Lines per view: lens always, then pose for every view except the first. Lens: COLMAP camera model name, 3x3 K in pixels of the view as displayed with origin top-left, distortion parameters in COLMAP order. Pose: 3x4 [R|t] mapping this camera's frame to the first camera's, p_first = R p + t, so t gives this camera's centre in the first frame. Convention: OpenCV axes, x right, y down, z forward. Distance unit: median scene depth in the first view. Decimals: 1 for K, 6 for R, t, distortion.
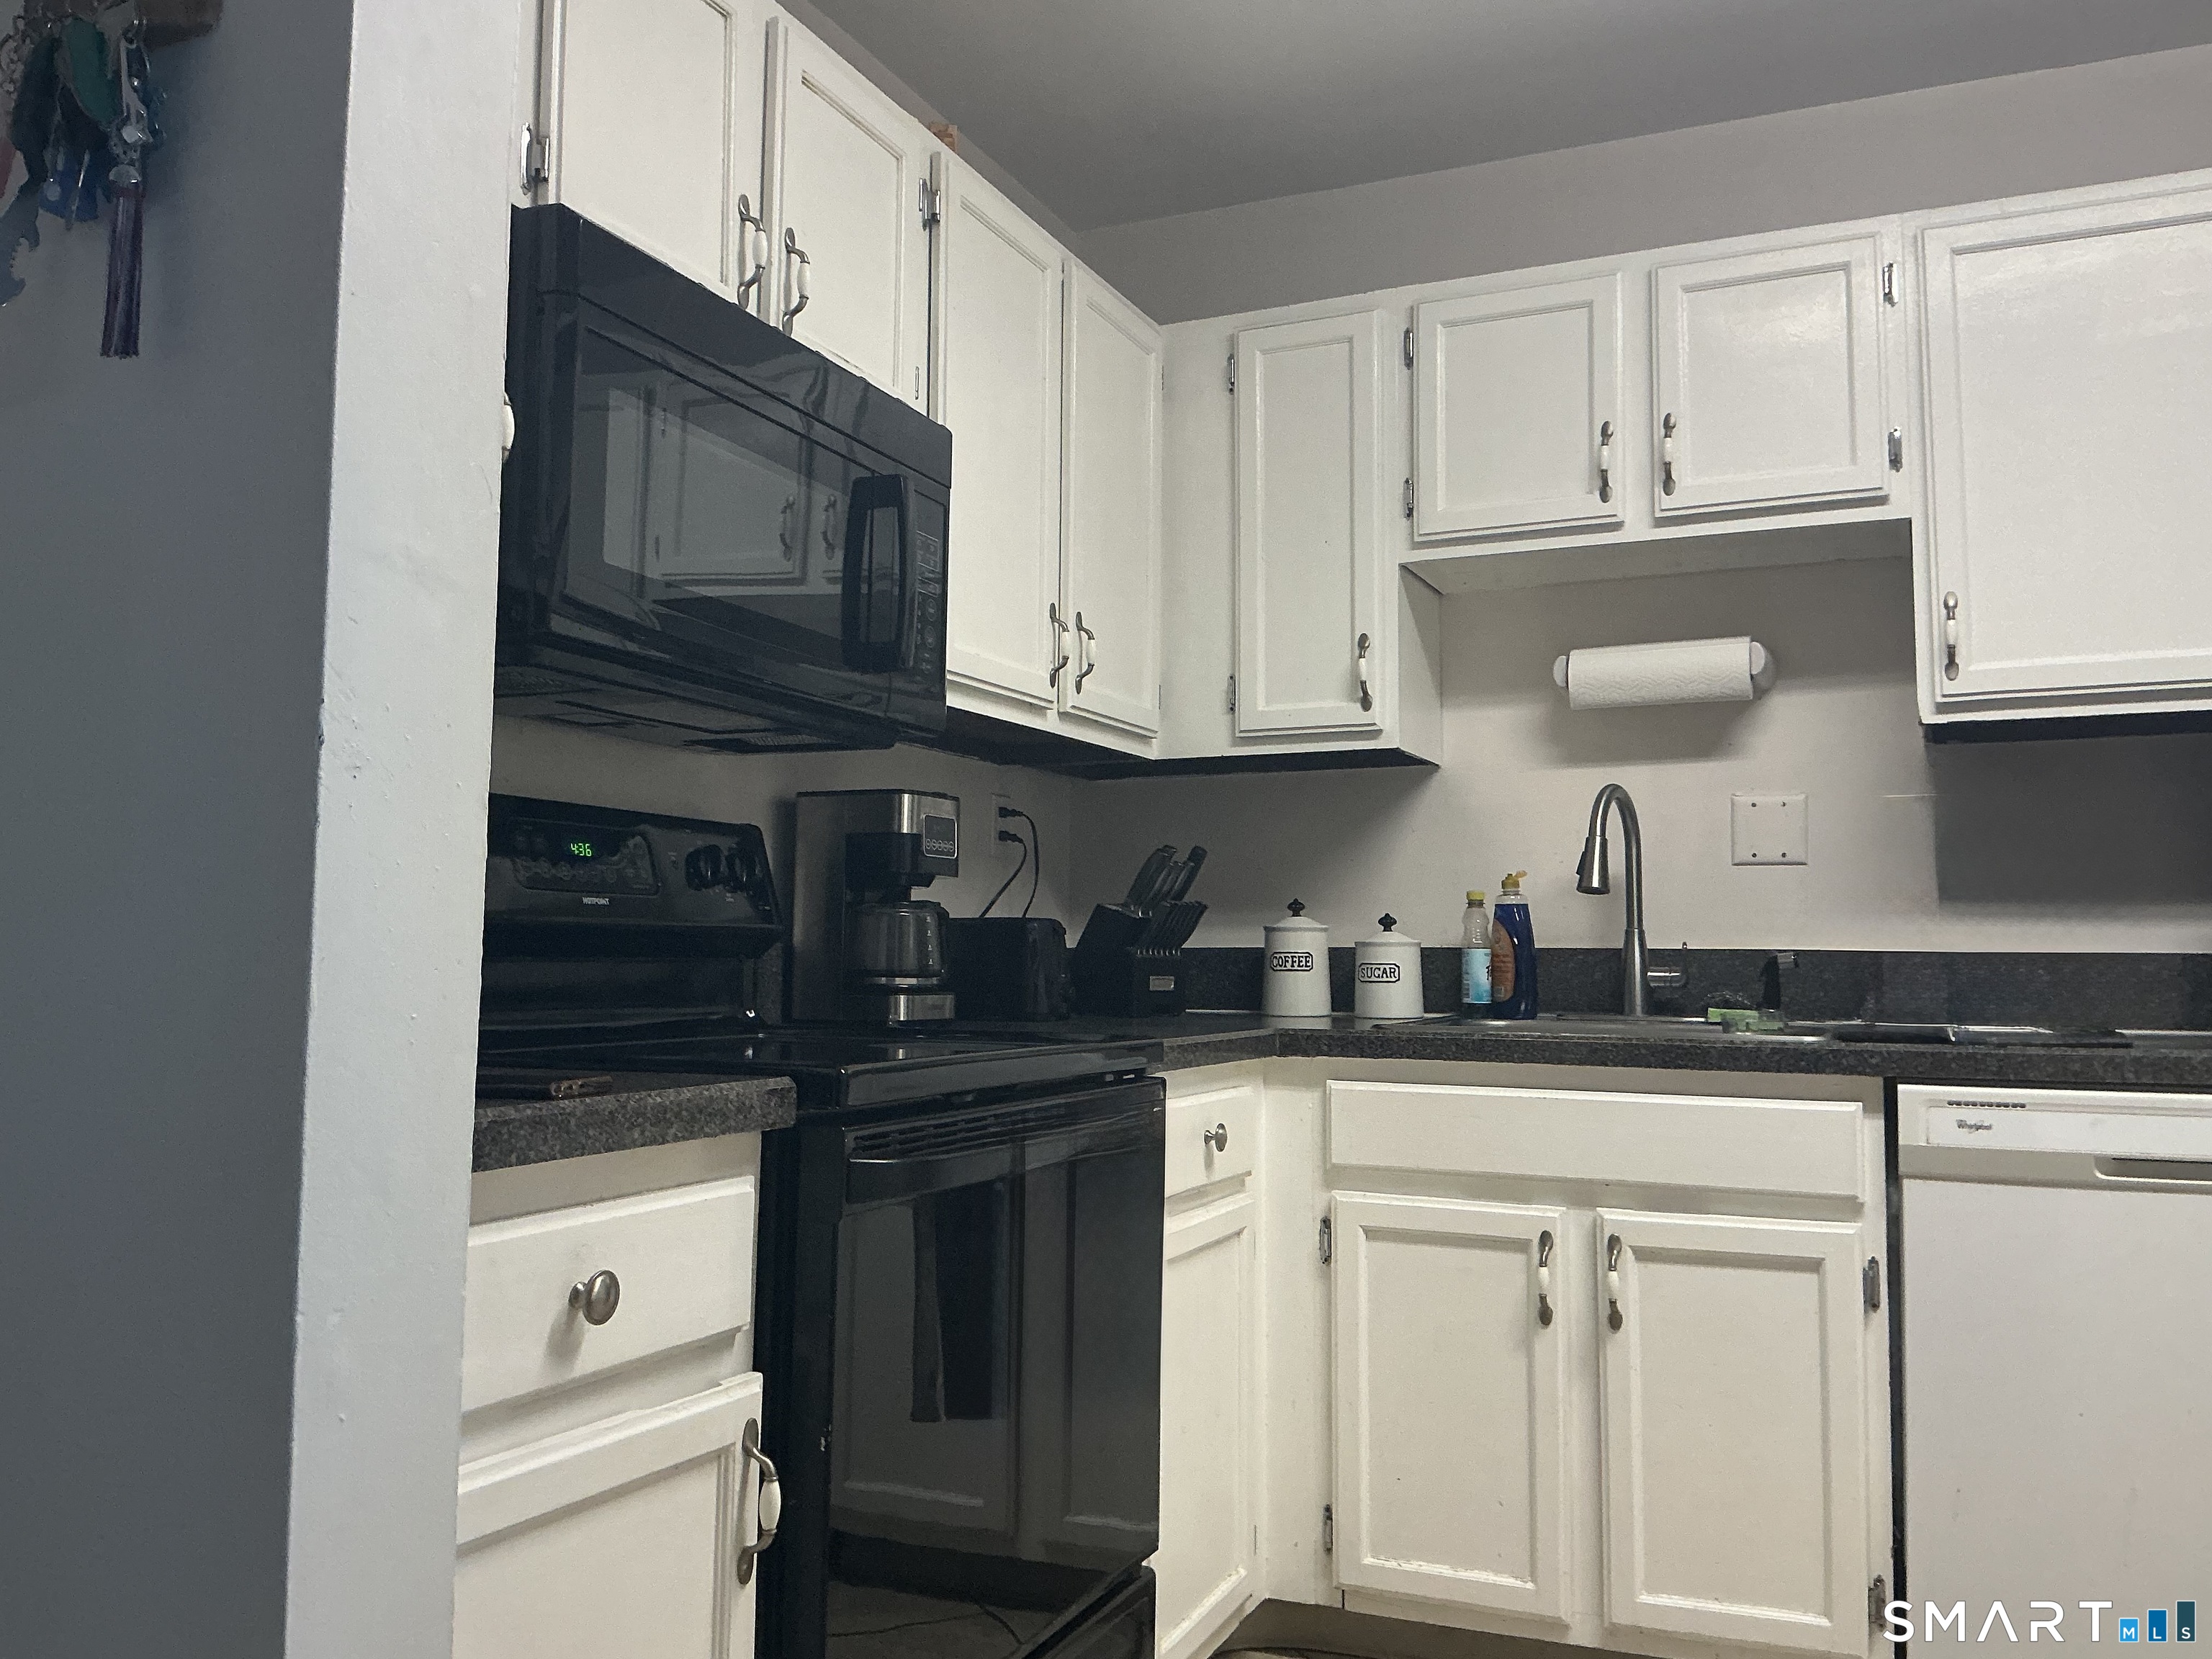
lens RADIAL K [[1829.8, 0, 1106.0], [0, 1829.8, 829.5], [0, 0, 1]] dist [0.129195, -0.250288]
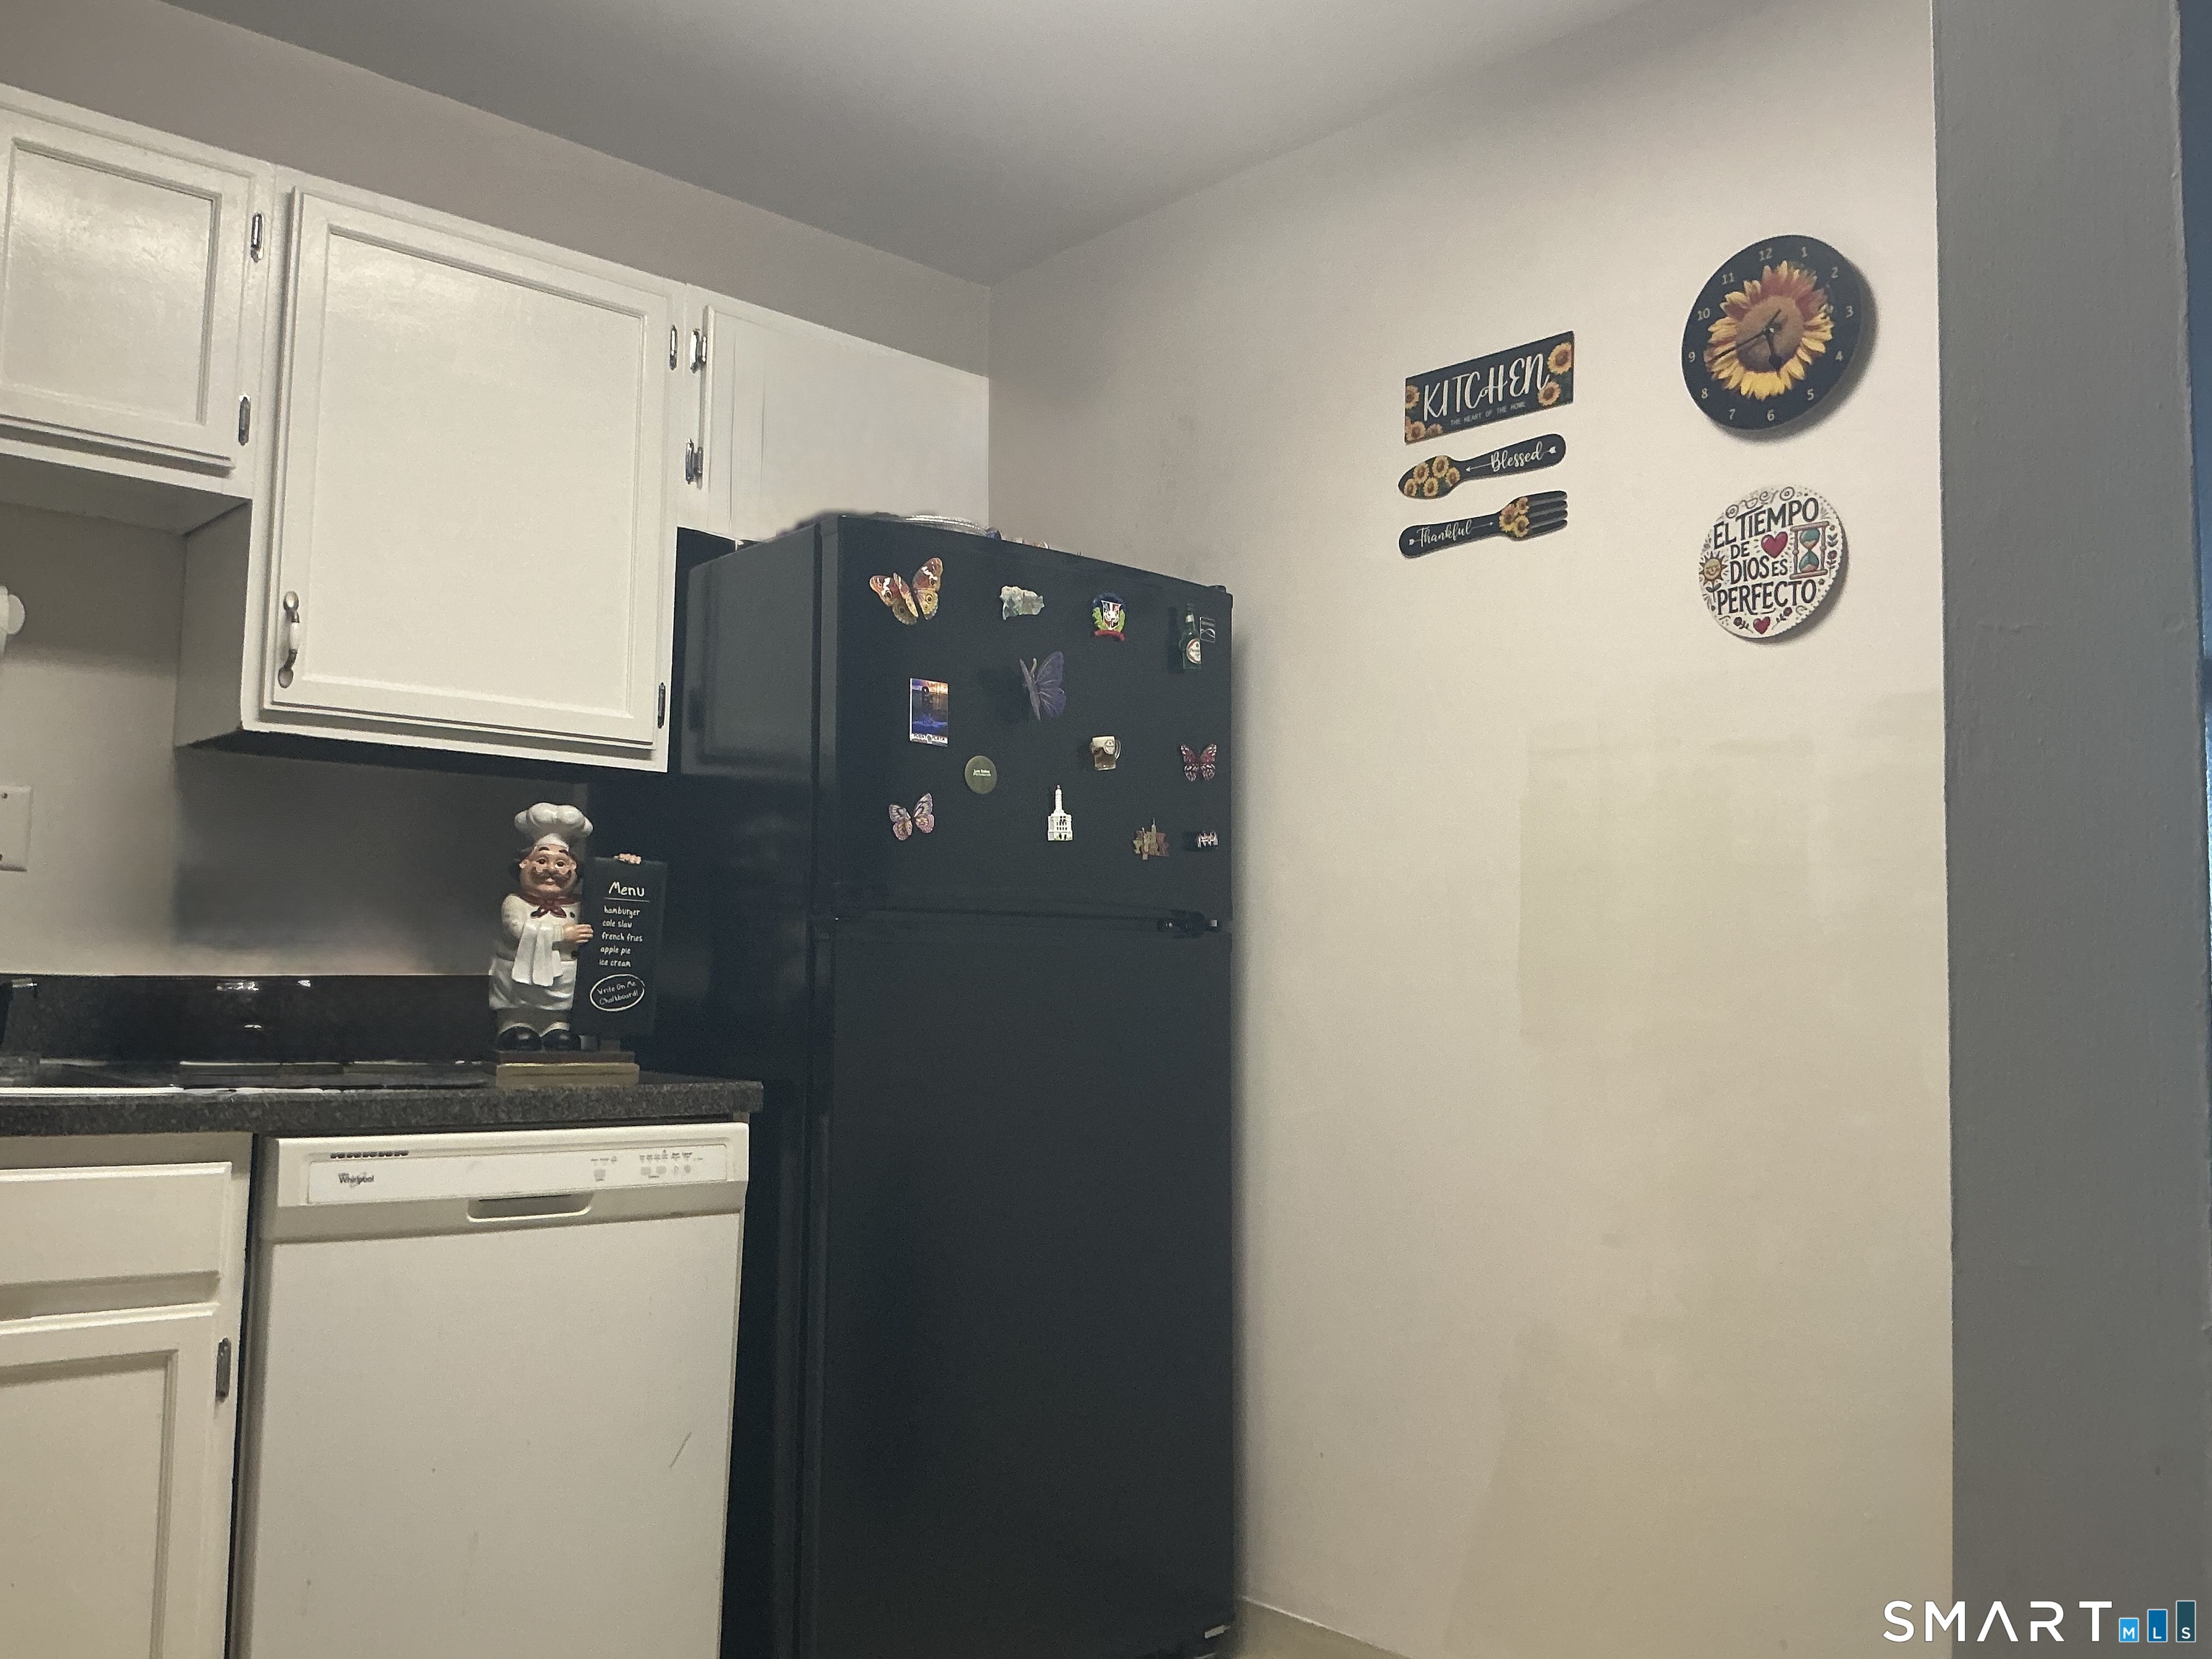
lens RADIAL K [[1829.8, 0, 1106.0], [0, 1829.8, 829.5], [0, 0, 1]] dist [0.129195, -0.250288]
pose [[0.426891, 0.084758, 0.900322, -0.215228], [-0.089291, 0.994683, -0.051303, 0.000296], [-0.899884, -0.058489, 0.432190, 0.264496]]
